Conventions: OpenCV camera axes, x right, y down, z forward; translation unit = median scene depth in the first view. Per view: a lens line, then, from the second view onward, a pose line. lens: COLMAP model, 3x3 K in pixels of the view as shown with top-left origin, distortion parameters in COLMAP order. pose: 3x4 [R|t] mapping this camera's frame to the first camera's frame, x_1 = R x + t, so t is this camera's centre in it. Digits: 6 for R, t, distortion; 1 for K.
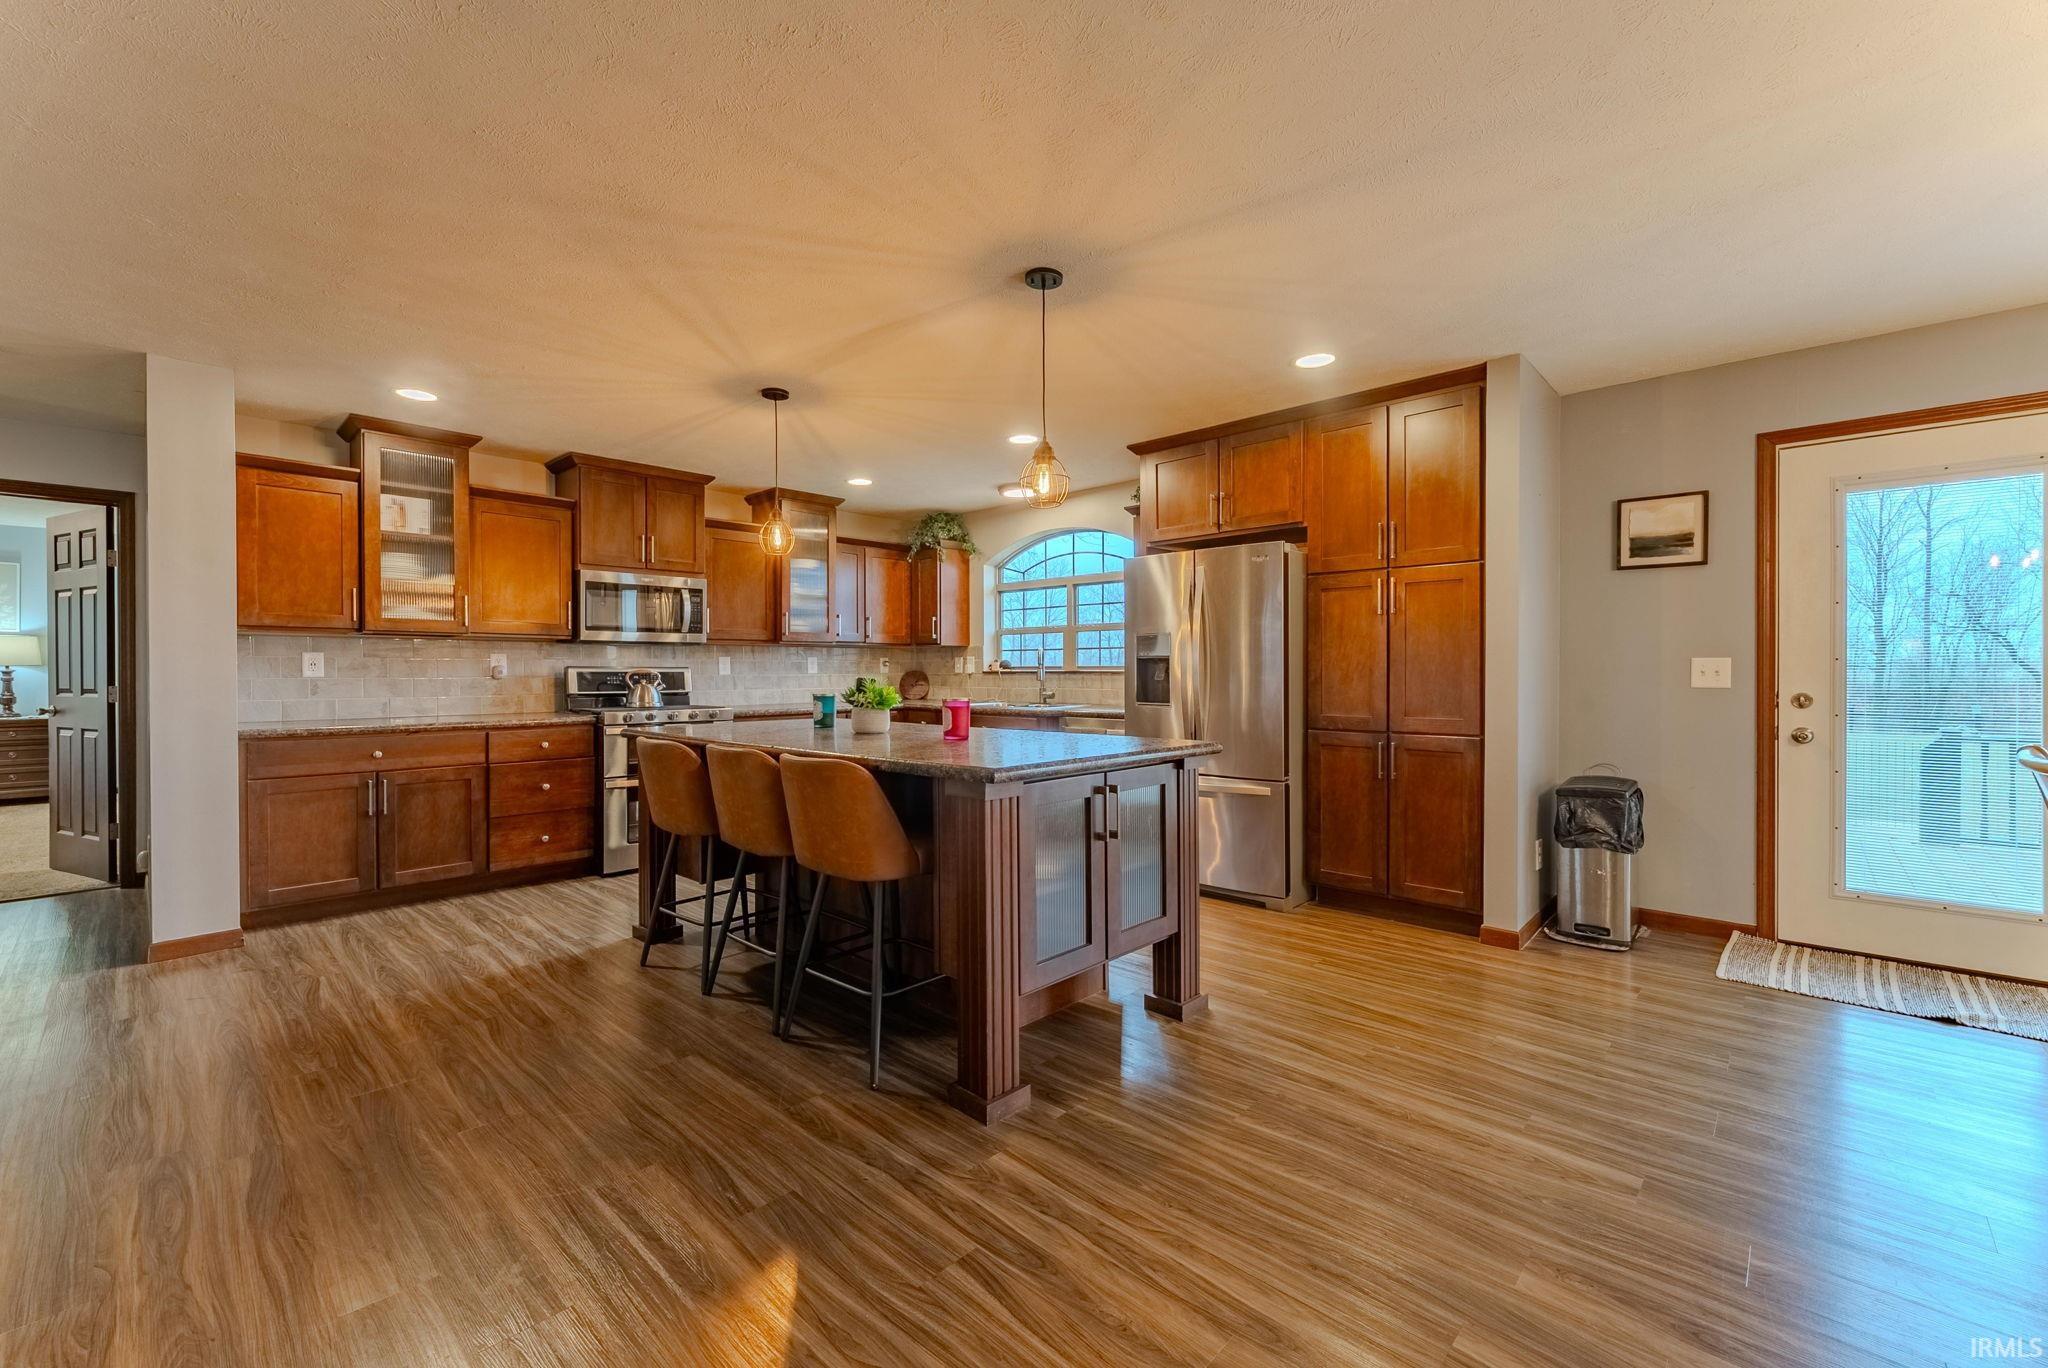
lens RADIAL K [[833.9, 0, 1000.6], [0, 833.9, 672.2], [0, 0, 1]] dist [-0.000251, -0.000417]
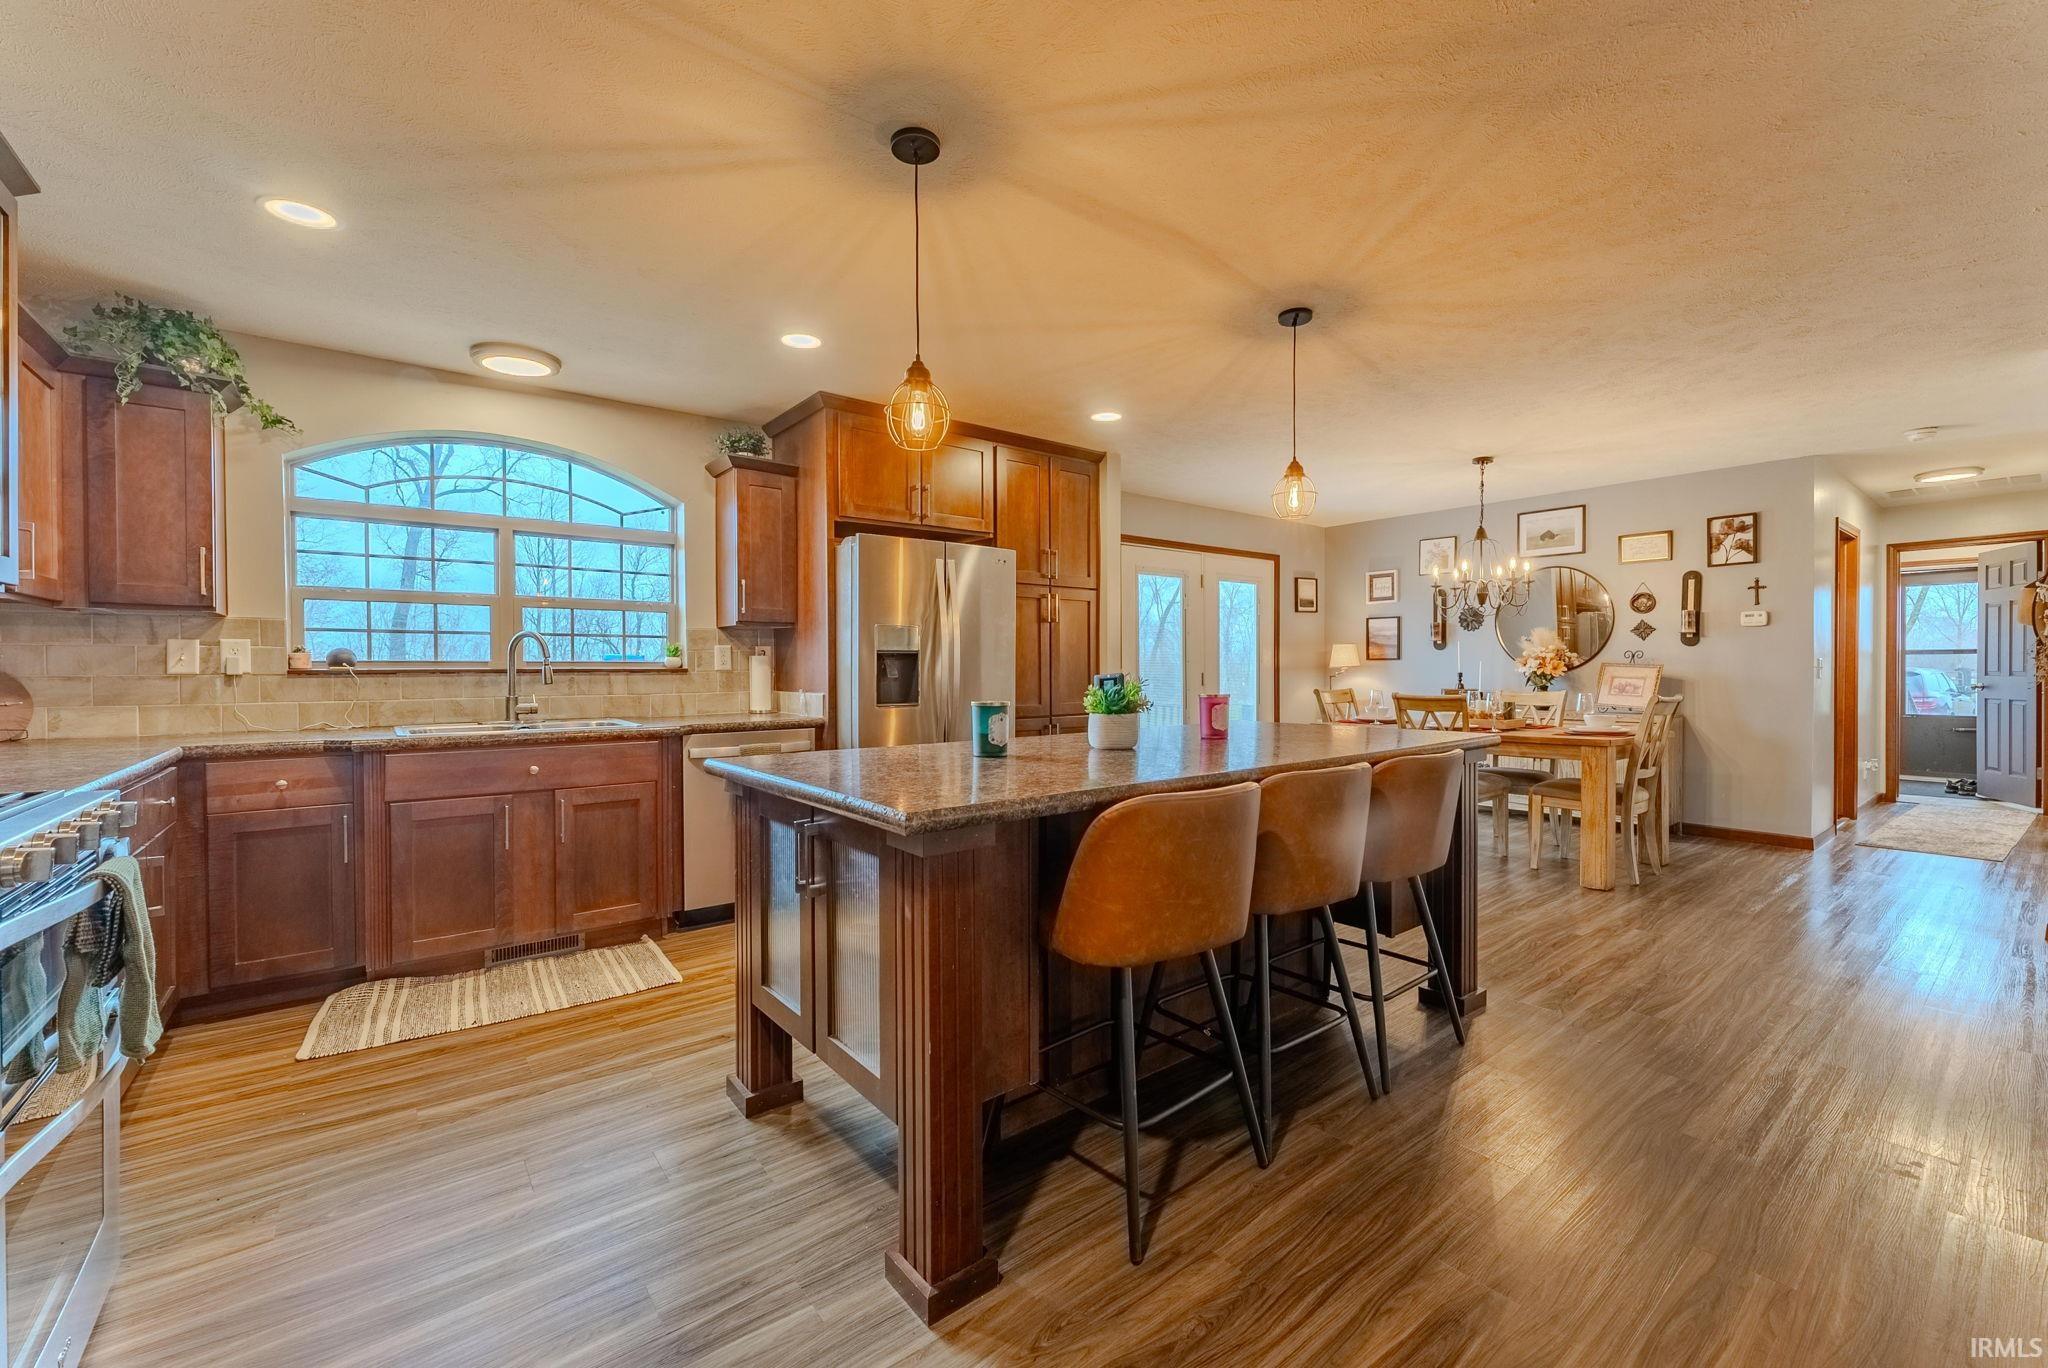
lens RADIAL K [[833.9, 0, 1030.3], [0, 833.9, 683.5], [0, 0, 1]] dist [-0.000251, -0.000417]
pose [[0.131632, -0.018958, 0.991117, -0.675014], [0.004512, 0.999818, 0.018525, 0.000170], [-0.991288, 0.002034, 0.131693, 0.729221]]
